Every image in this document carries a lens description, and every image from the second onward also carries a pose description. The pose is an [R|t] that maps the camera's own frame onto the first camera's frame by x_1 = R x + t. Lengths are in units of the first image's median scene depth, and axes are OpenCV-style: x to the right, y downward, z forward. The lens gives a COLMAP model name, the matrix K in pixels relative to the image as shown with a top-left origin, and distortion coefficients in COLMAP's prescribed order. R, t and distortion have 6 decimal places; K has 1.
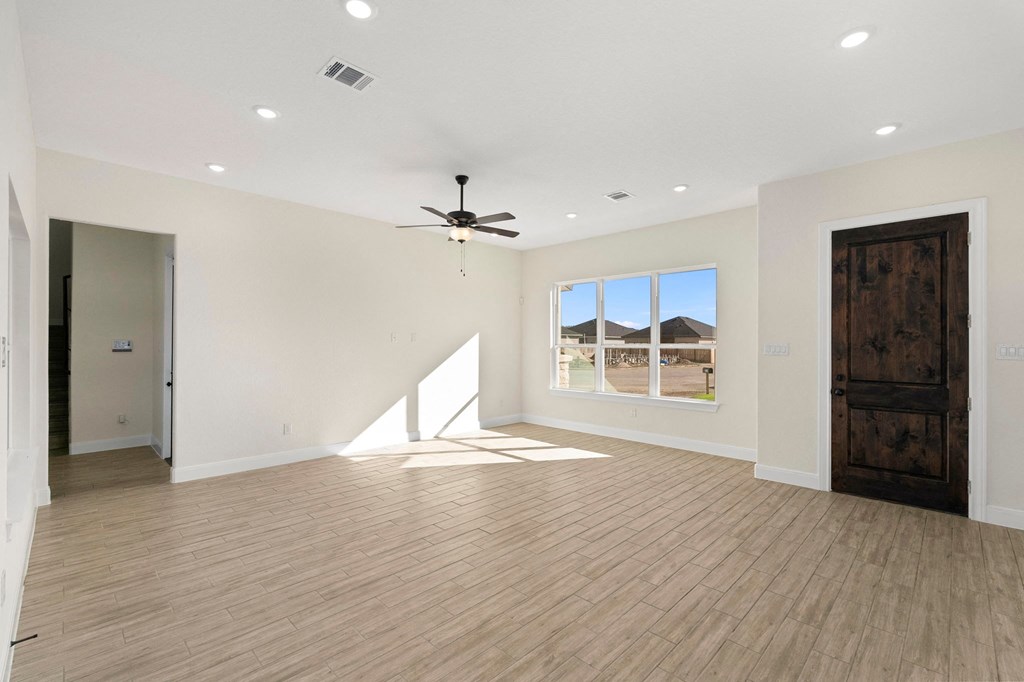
lens RADIAL K [[451.2, 0, 509.2], [0, 451.2, 339.9], [0, 0, 1]] dist [-0.002916, 0.000047]
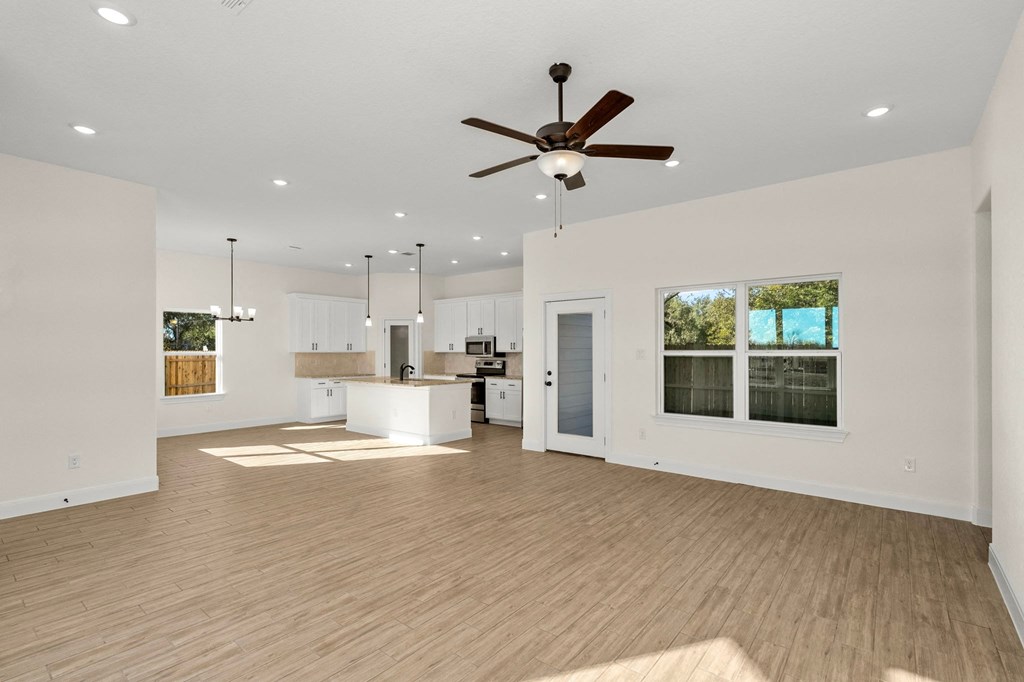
lens RADIAL K [[464.5, 0, 511.0], [0, 464.5, 350.6], [0, 0, 1]] dist [-0.000029, -0.000036]
pose [[-0.994432, -0.000434, -0.105376, 0.035991], [0.000399, 0.999969, -0.007886, 0.019324], [0.105376, -0.007884, -0.994401, 2.570925]]
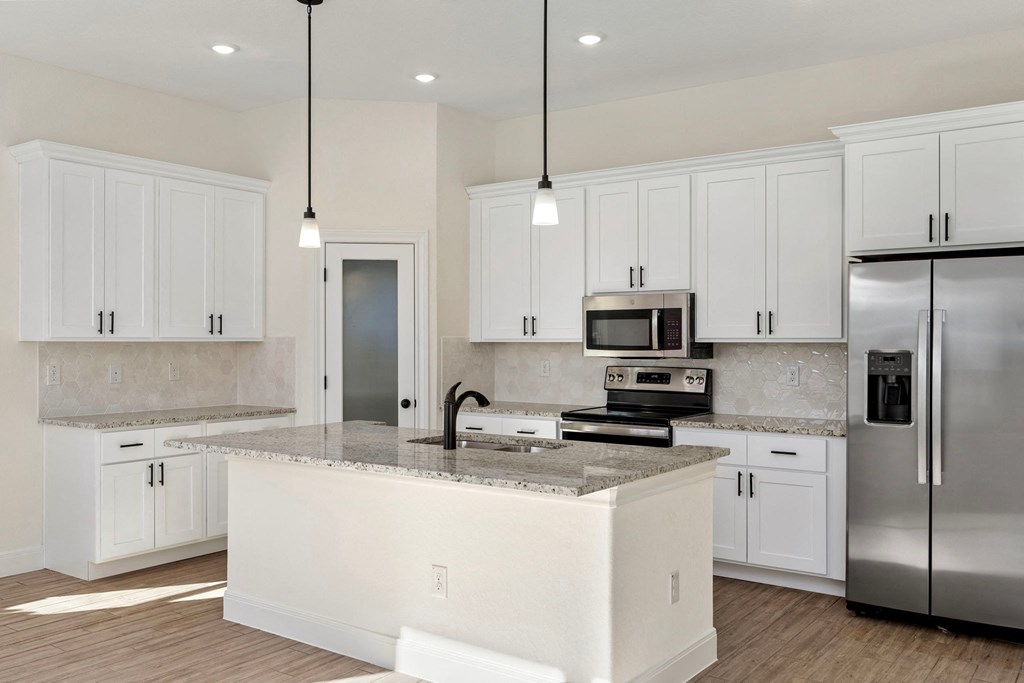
lens RADIAL K [[864.2, 0, 515.3], [0, 864.2, 338.4], [0, 0, 1]] dist [-0.002276, -0.000726]
pose [[-0.987073, -0.003391, -0.160238, 0.505667], [-0.002121, 0.999965, -0.008093, 0.012183], [0.160260, -0.007649, -0.987045, 1.113840]]
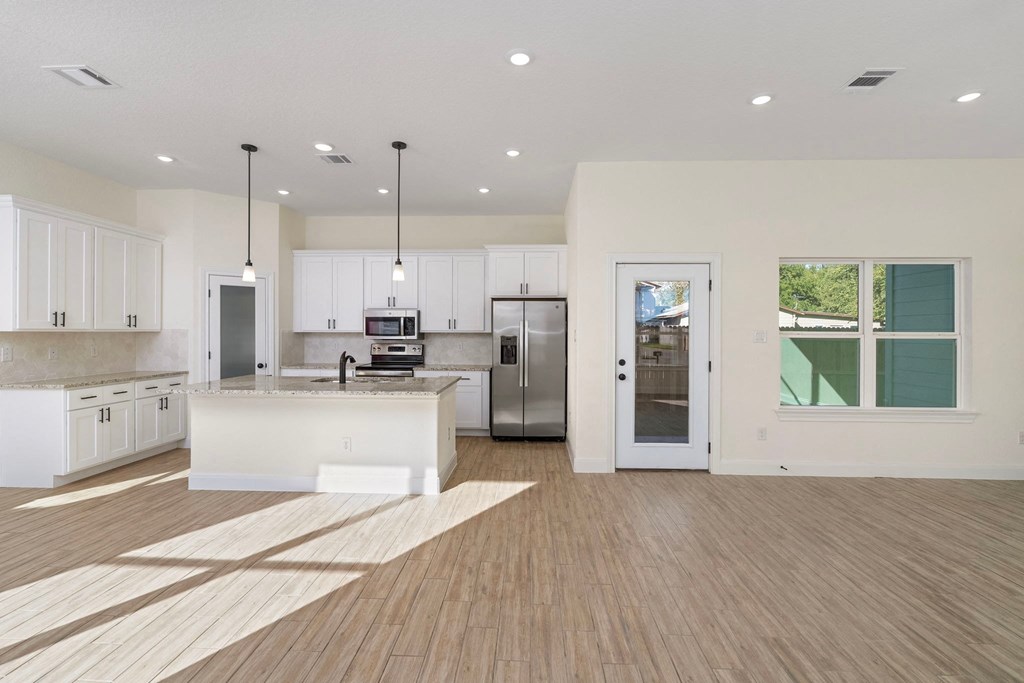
lens RADIAL K [[451.2, 0, 507.9], [0, 451.2, 333.0], [0, 0, 1]] dist [-0.002916, 0.000047]
pose [[-0.741729, -0.002841, -0.670693, 0.984074], [-0.000933, 0.999994, -0.003203, 0.013820], [0.670699, -0.001750, -0.741728, 1.226780]]
